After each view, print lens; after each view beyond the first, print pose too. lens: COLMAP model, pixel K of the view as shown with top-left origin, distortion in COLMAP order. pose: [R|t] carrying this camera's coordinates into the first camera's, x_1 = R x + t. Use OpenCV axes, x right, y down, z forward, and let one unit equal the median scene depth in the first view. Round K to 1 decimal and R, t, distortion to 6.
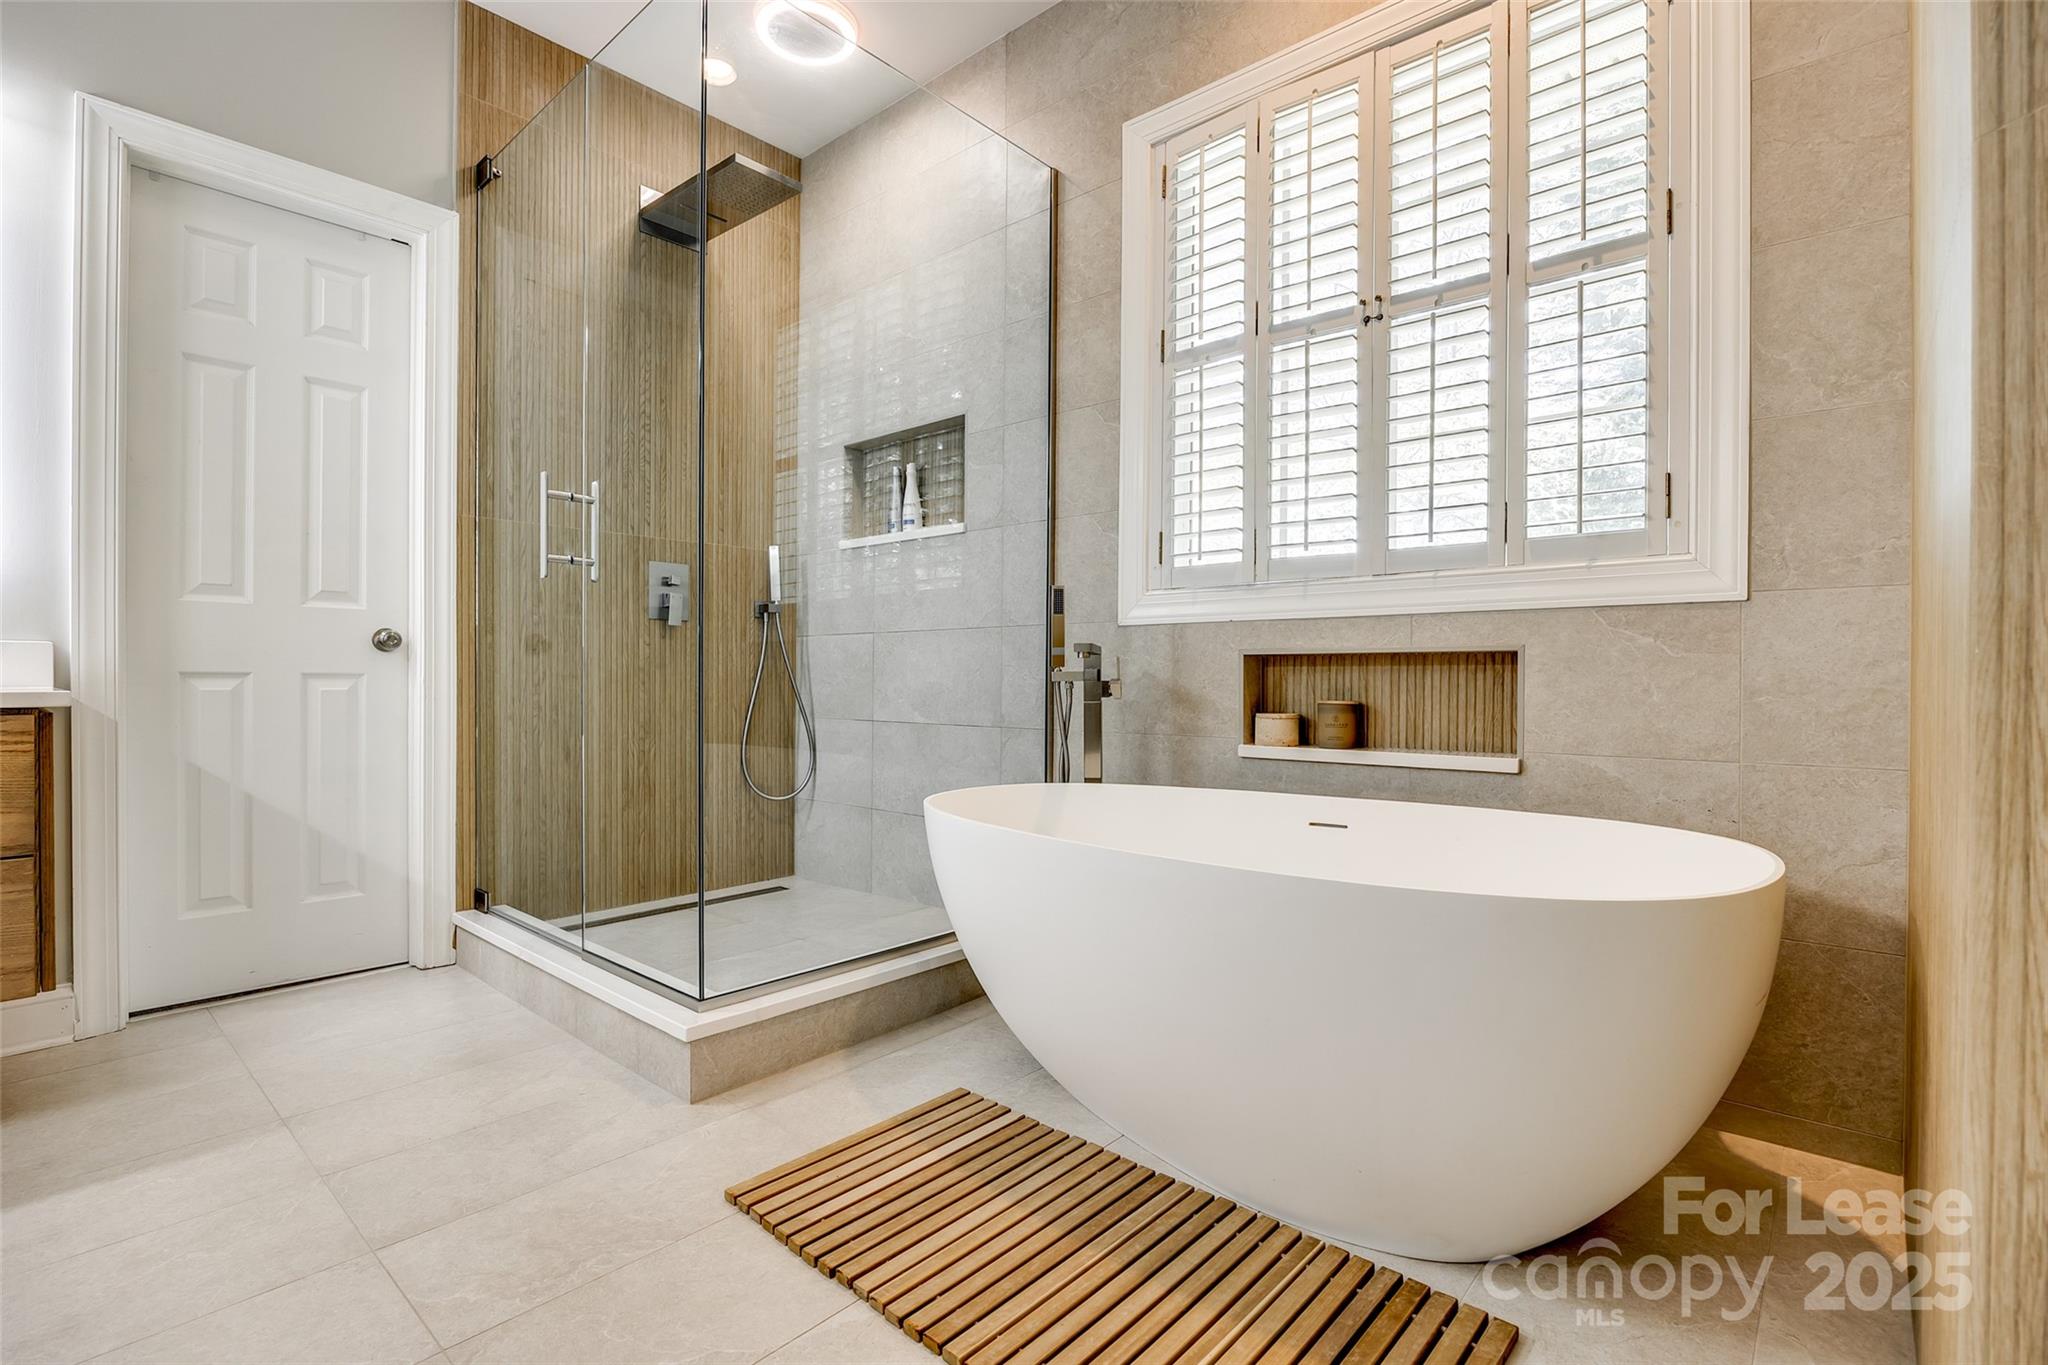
lens RADIAL K [[937.6, 0, 1013.2], [0, 937.6, 679.5], [0, 0, 1]] dist [-0.012608, -0.000213]
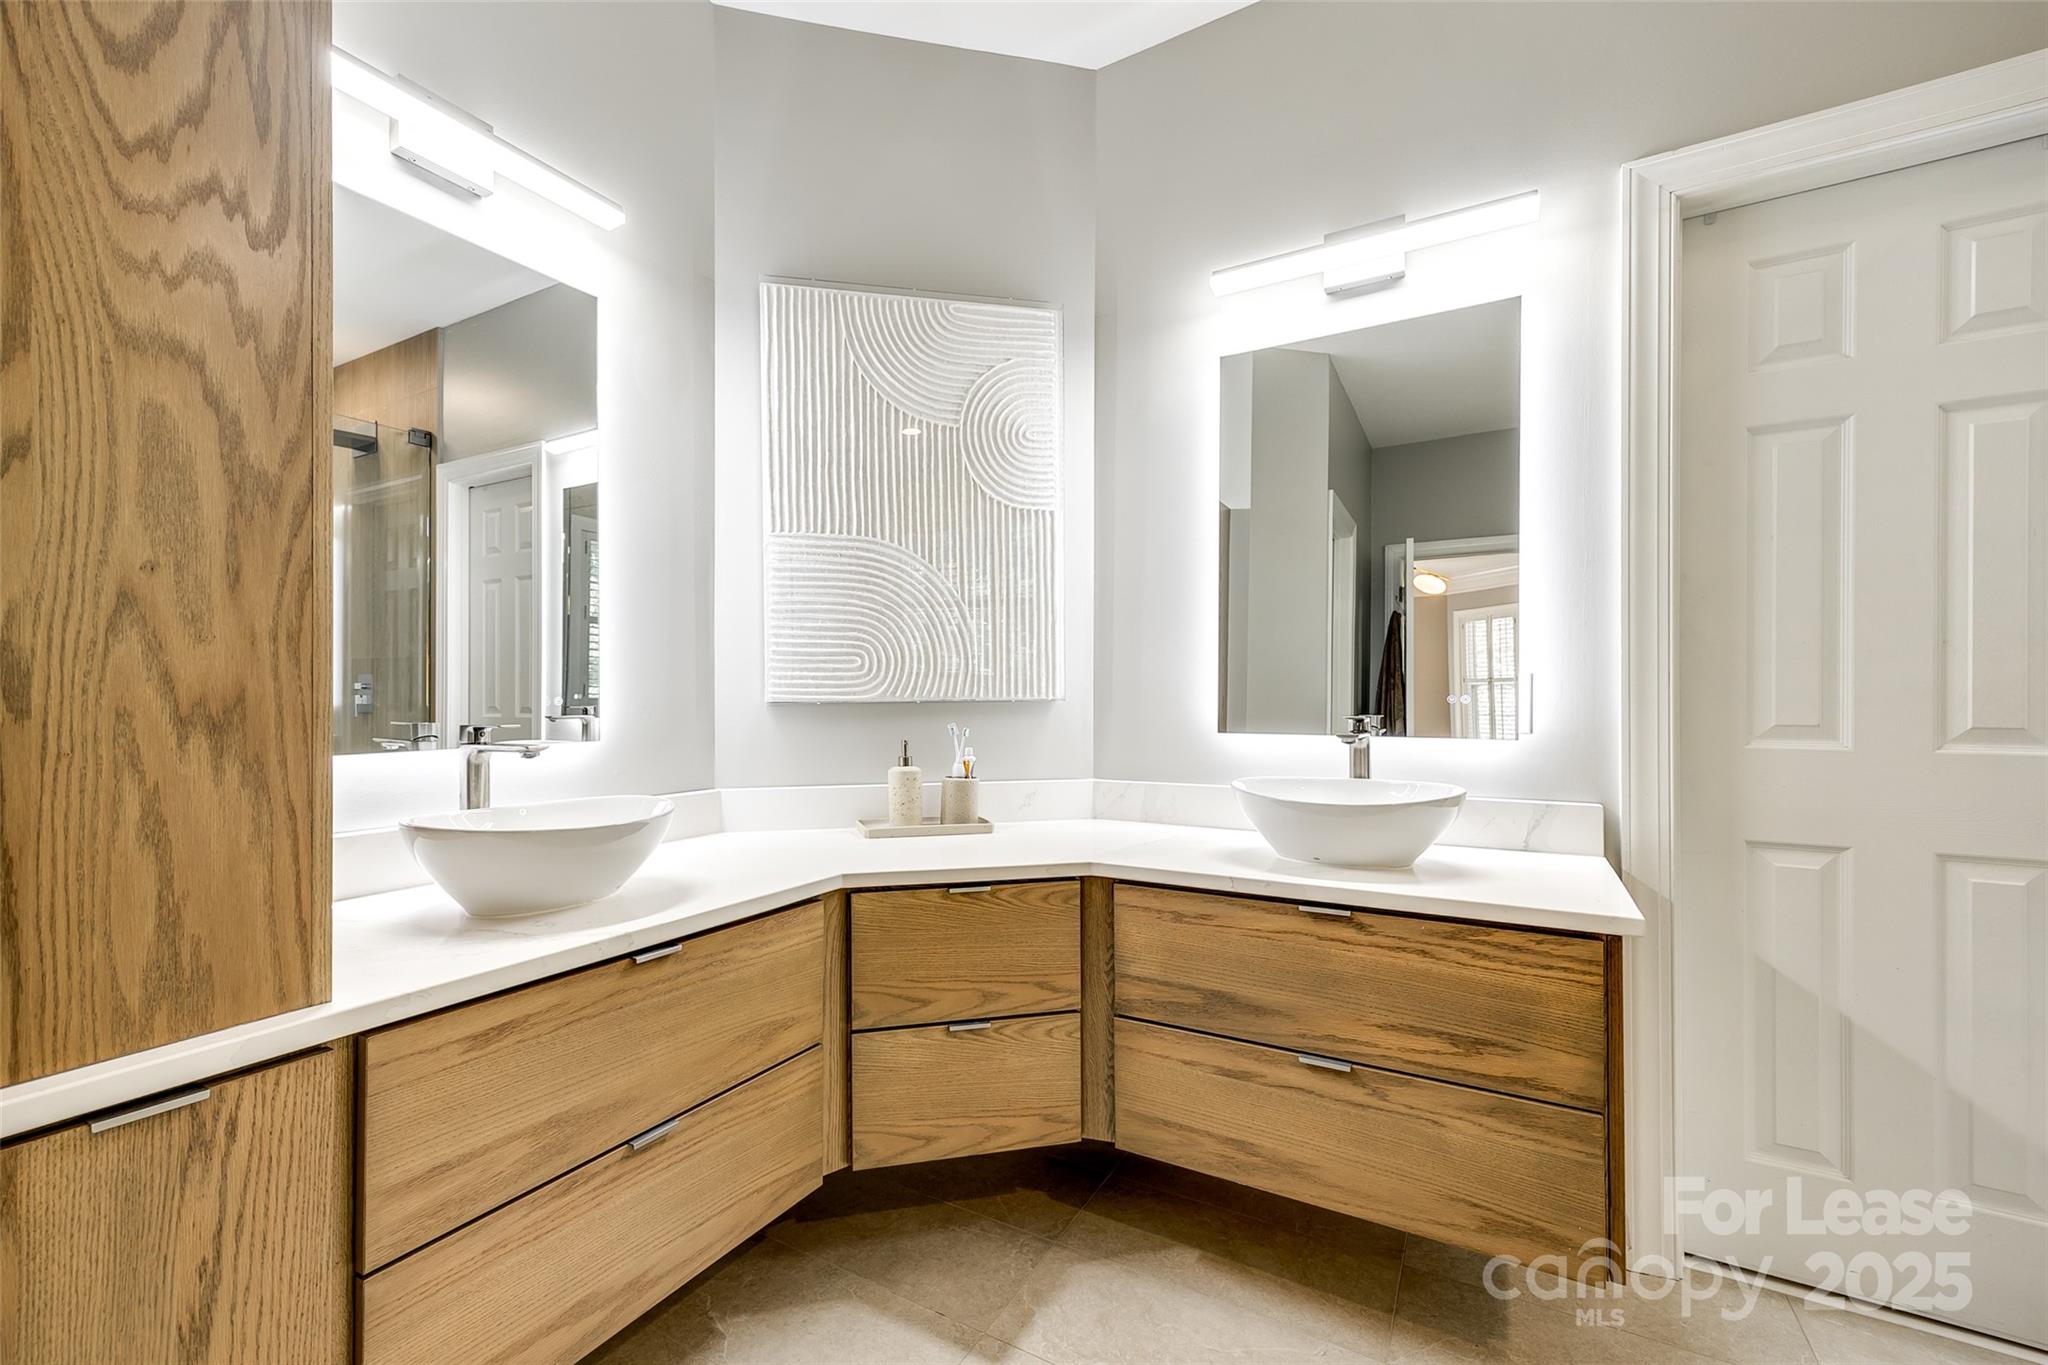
lens RADIAL K [[851.0, 0, 951.8], [0, 851.0, 711.2], [0, 0, 1]] dist [0.013648, -0.004462]
pose [[0.160566, 0.003707, -0.987018, -0.310628], [0.005681, 0.999973, 0.004680, -0.131139], [0.987009, -0.006359, 0.160541, 0.239345]]
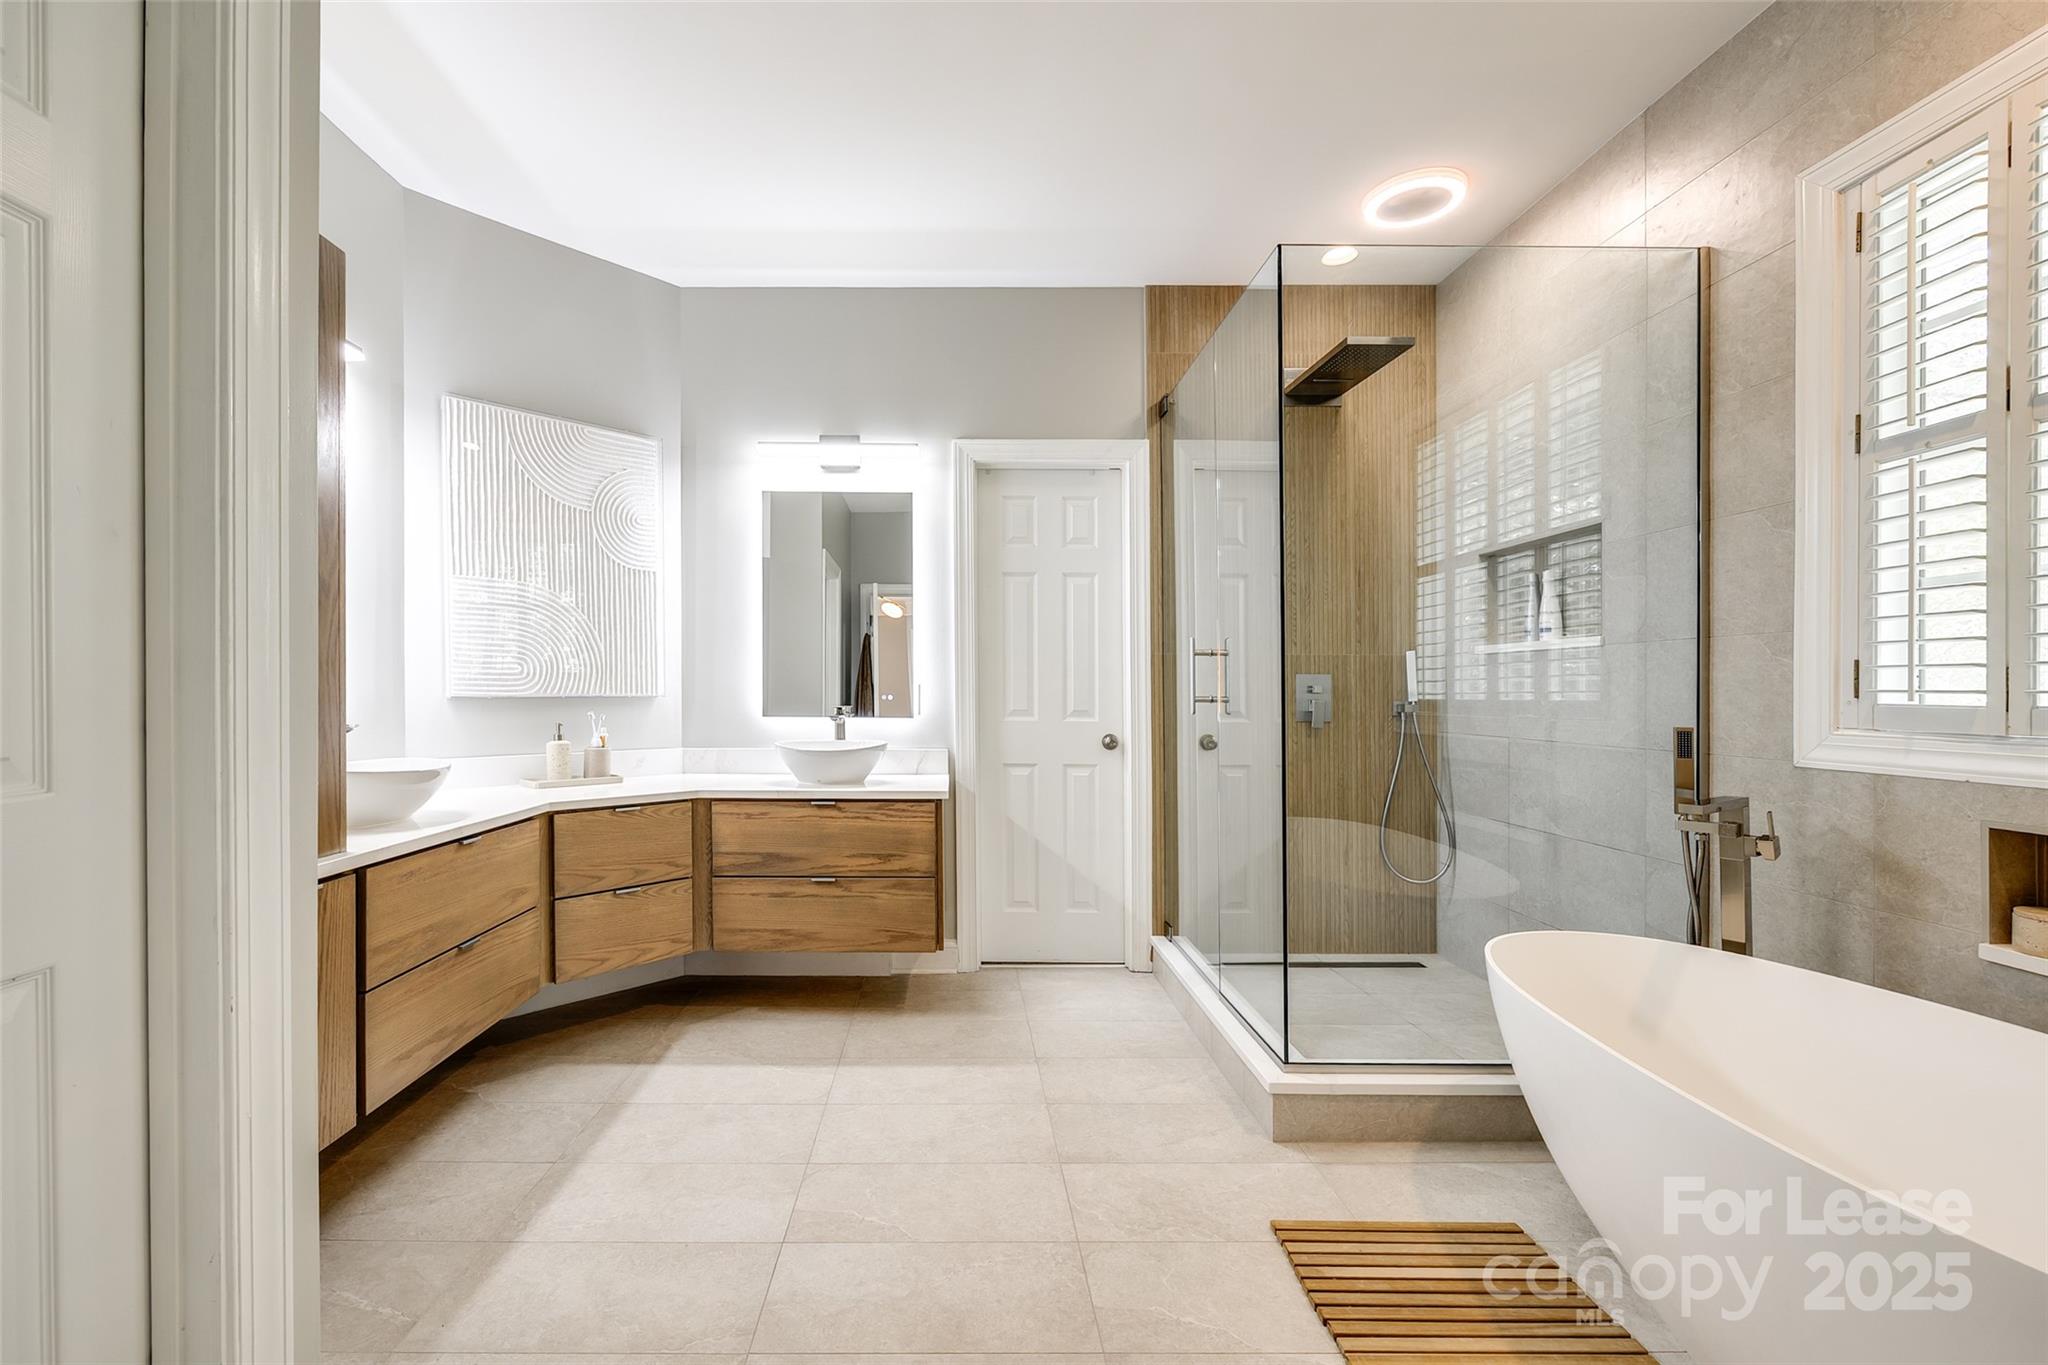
lens RADIAL K [[851.0, 0, 951.8], [0, 851.0, 711.2], [0, 0, 1]] dist [0.013648, -0.004462]
pose [[0.666544, 0.003279, -0.745458, 0.189803], [0.006763, 0.999923, 0.010445, -0.125155], [0.745435, -0.012004, 0.666470, -0.093054]]
